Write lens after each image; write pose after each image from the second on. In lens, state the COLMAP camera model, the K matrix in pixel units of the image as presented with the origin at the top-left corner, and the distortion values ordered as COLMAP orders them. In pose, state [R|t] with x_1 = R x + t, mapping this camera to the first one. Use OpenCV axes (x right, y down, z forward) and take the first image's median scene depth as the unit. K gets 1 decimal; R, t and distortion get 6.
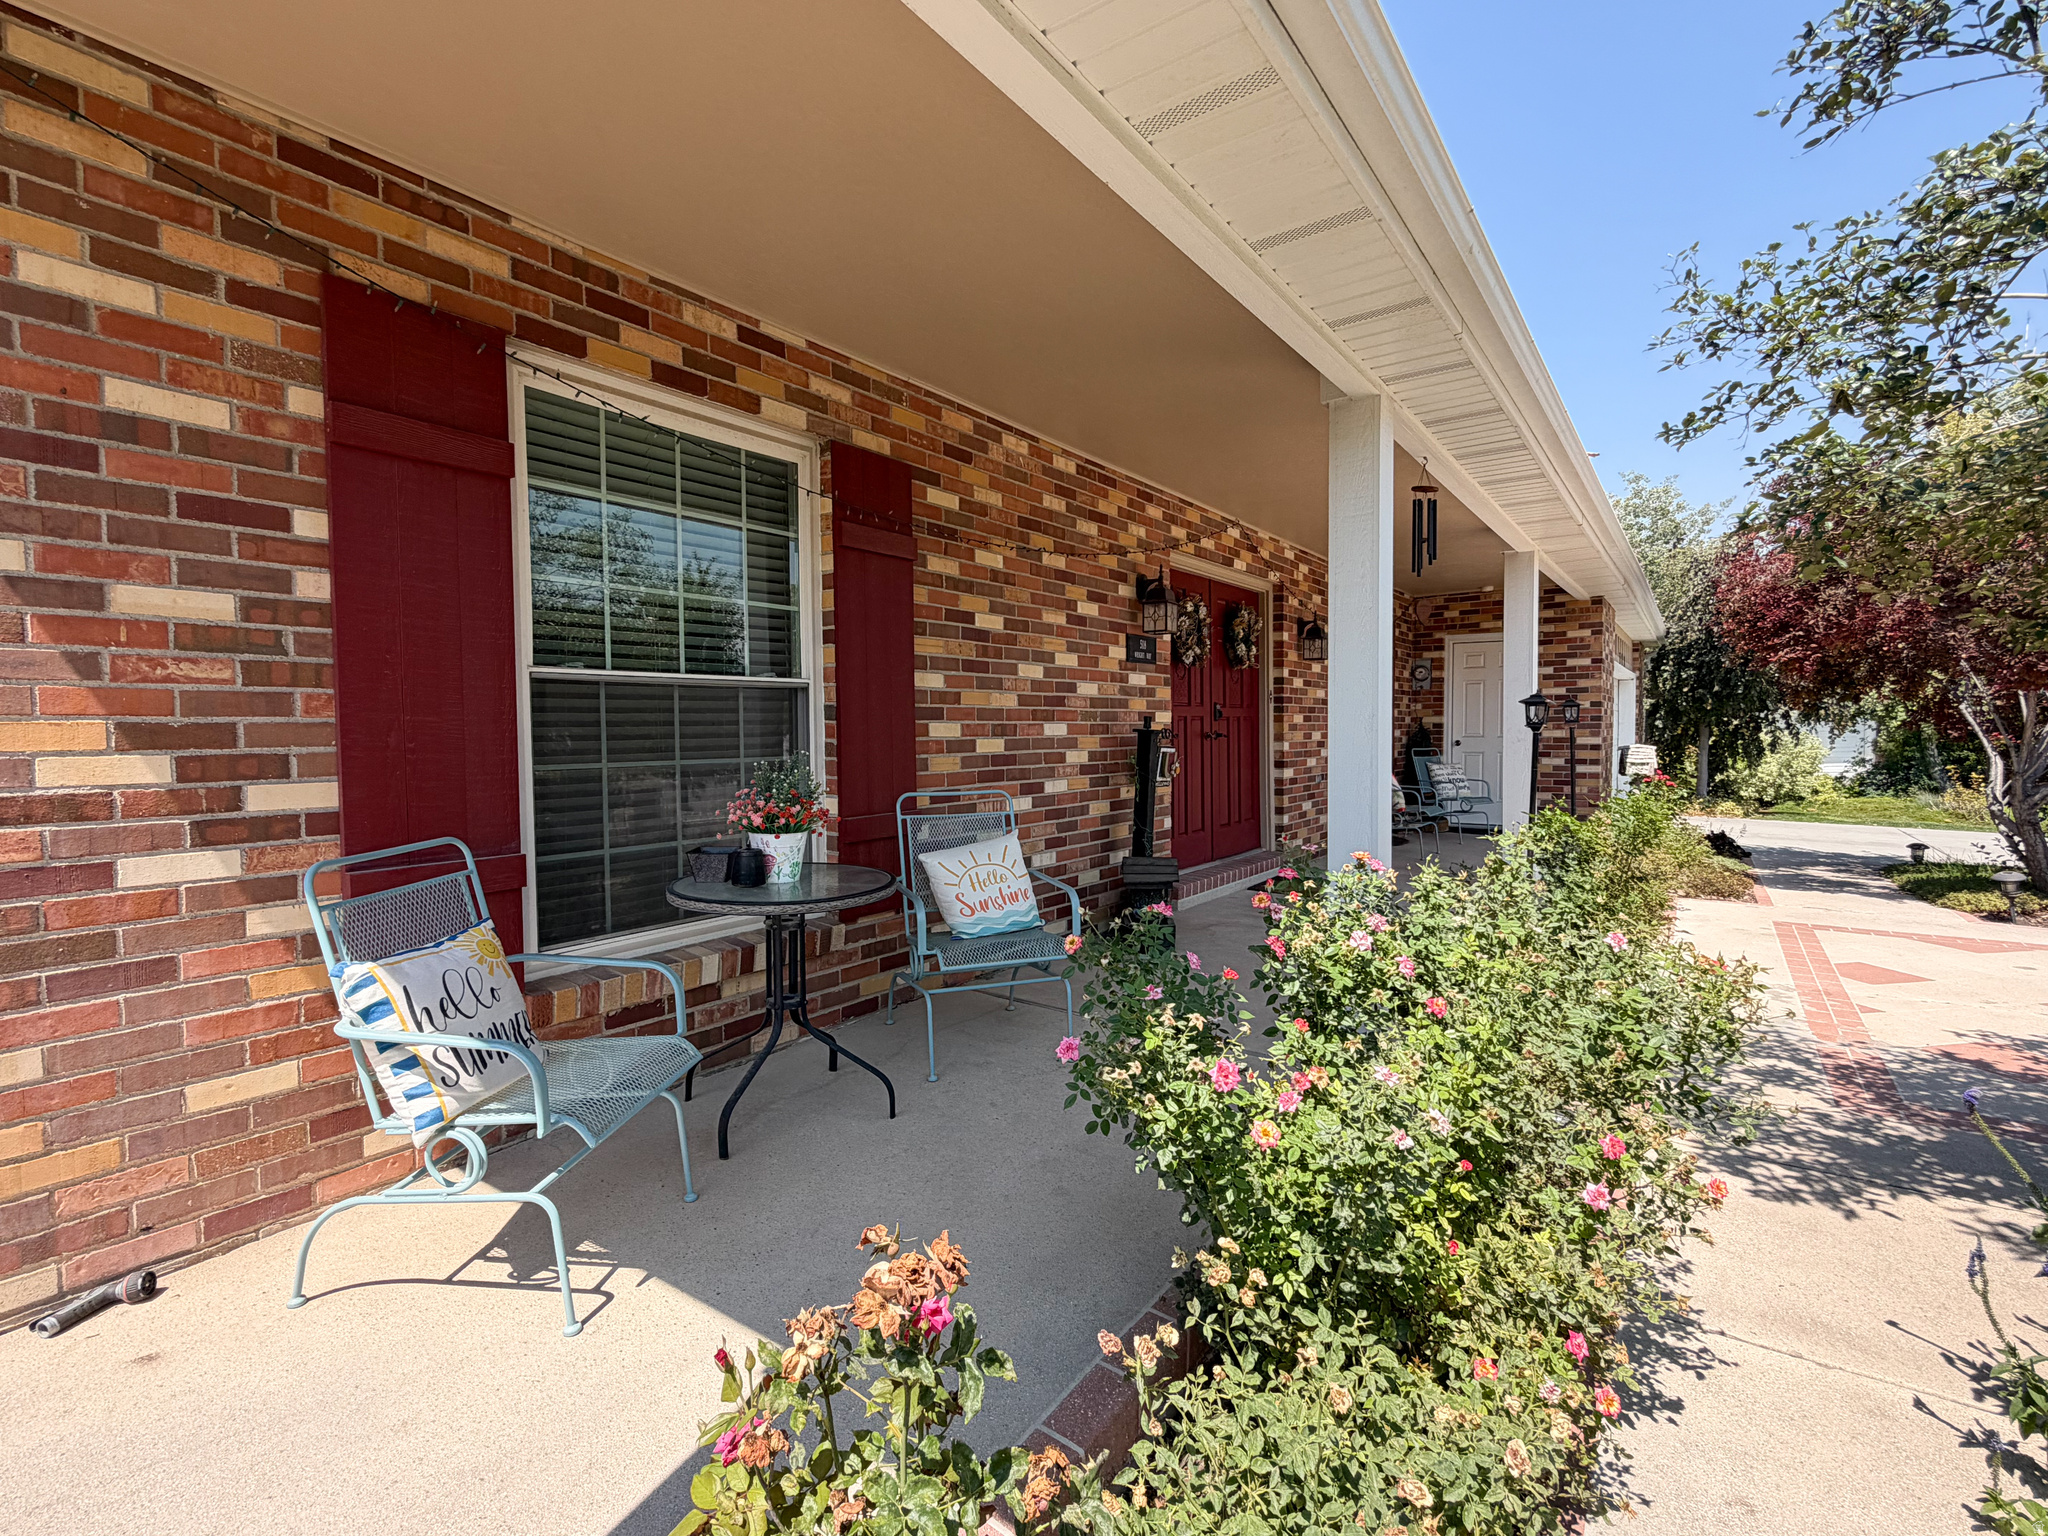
lens RADIAL K [[967.7, 0, 1022.2], [0, 967.7, 765.1], [0, 0, 1]] dist [-0.002725, -0.000362]
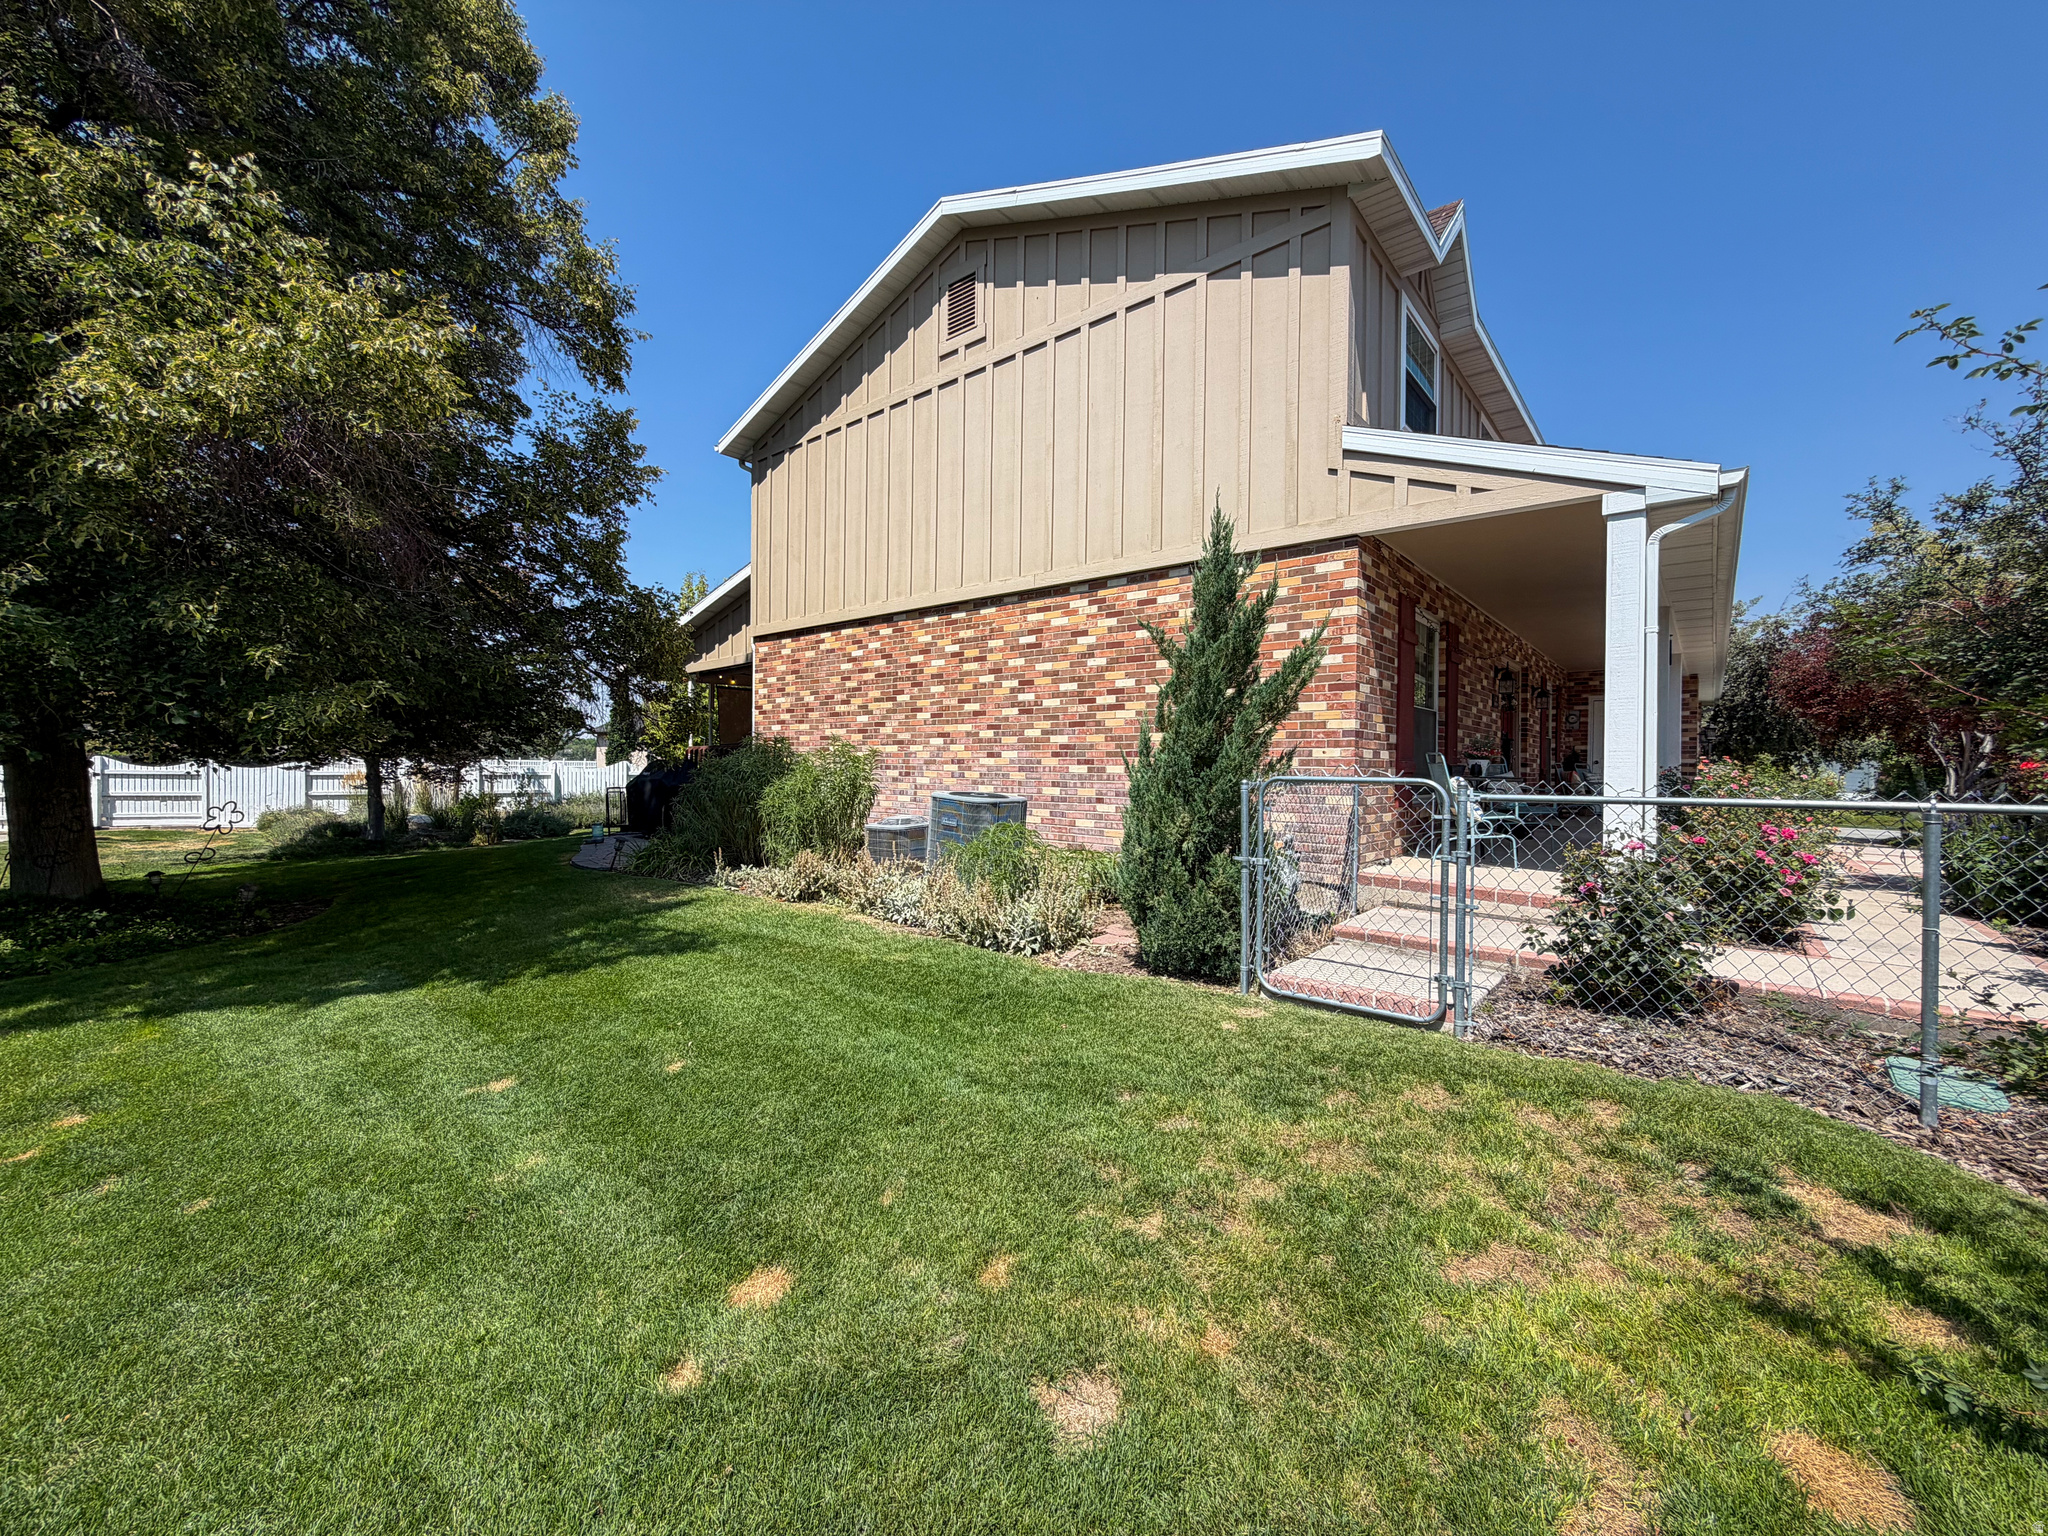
lens RADIAL K [[825.9, 0, 1033.1], [0, 825.9, 764.2], [0, 0, 1]] dist [0.000736, -0.000063]
pose [[0.997066, 0.020658, -0.073705, -0.411398], [-0.023769, 0.998852, -0.041594, 0.063498], [0.072761, 0.043224, 0.996412, -0.470718]]
